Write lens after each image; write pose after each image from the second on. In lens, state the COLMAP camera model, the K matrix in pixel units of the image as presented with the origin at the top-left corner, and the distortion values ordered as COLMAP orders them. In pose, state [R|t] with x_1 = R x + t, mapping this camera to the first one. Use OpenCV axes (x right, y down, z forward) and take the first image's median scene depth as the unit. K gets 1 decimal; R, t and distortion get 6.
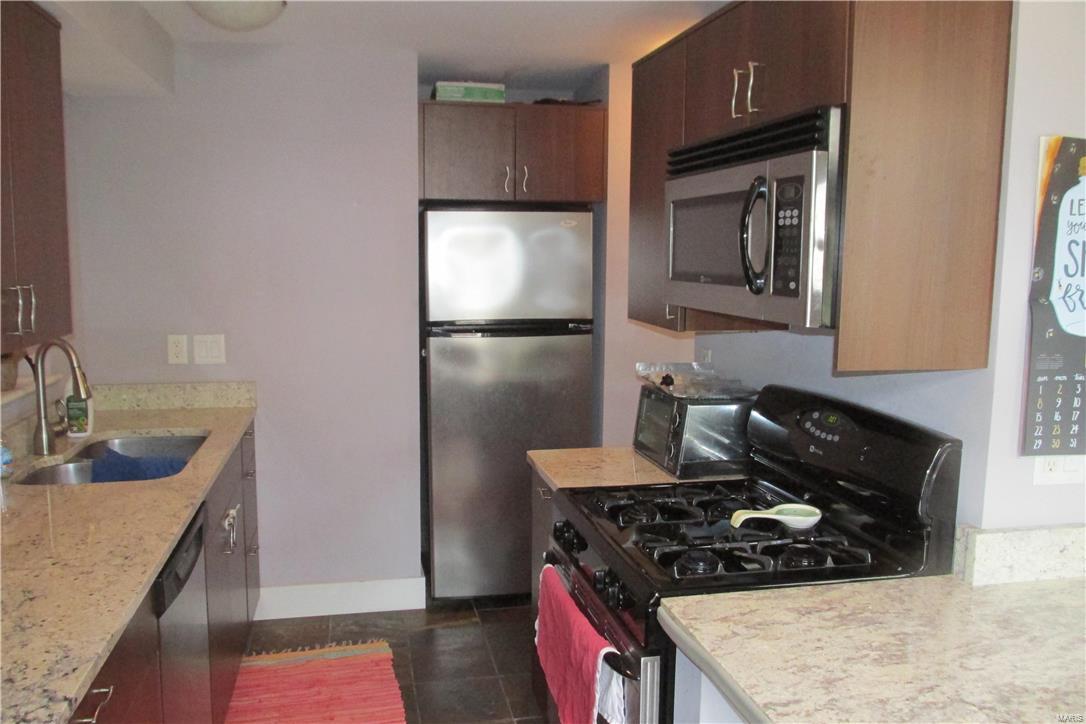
lens RADIAL K [[898.6, 0, 538.1], [0, 898.6, 364.0], [0, 0, 1]] dist [-0.037210, 0.014842]
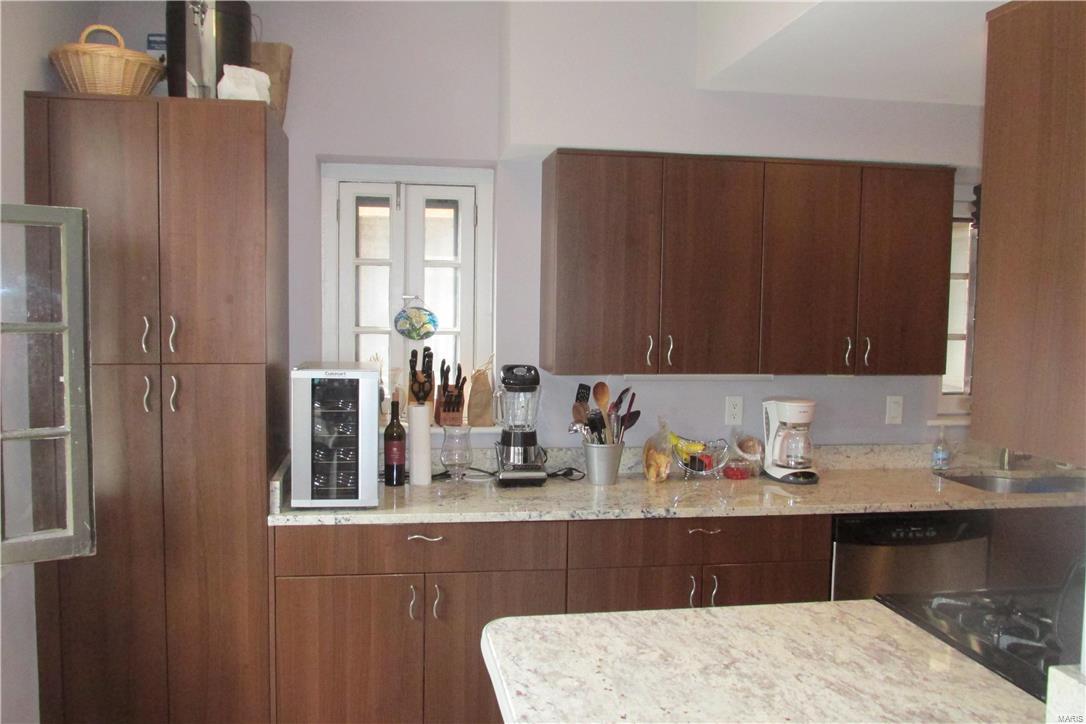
lens RADIAL K [[898.6, 0, 538.1], [0, 898.6, 364.0], [0, 0, 1]] dist [-0.037210, 0.014842]
pose [[-0.039873, 0.063183, -0.997205, 1.357078], [-0.145262, 0.987030, 0.068347, -0.075196], [0.988589, 0.147581, -0.030178, 0.529868]]
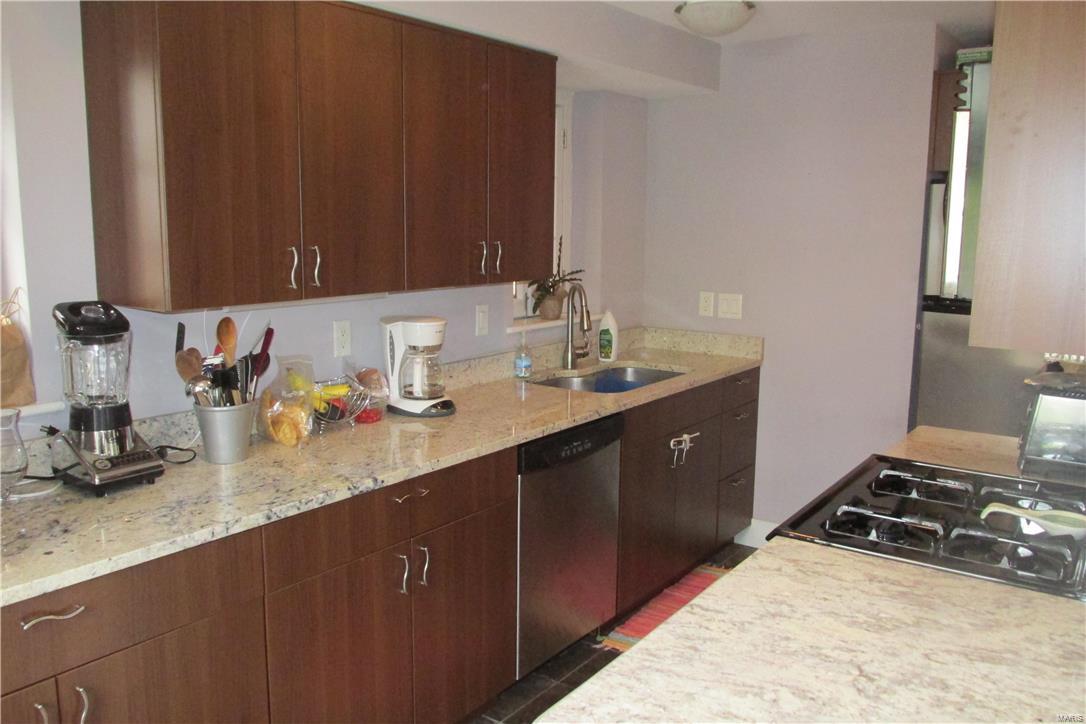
lens RADIAL K [[898.6, 0, 538.1], [0, 898.6, 364.0], [0, 0, 1]] dist [-0.037210, 0.014842]
pose [[0.673868, 0.118341, -0.729313, 0.710950], [-0.100346, 0.992602, 0.068346, 0.008097], [0.732006, 0.027127, 0.680758, 0.036282]]
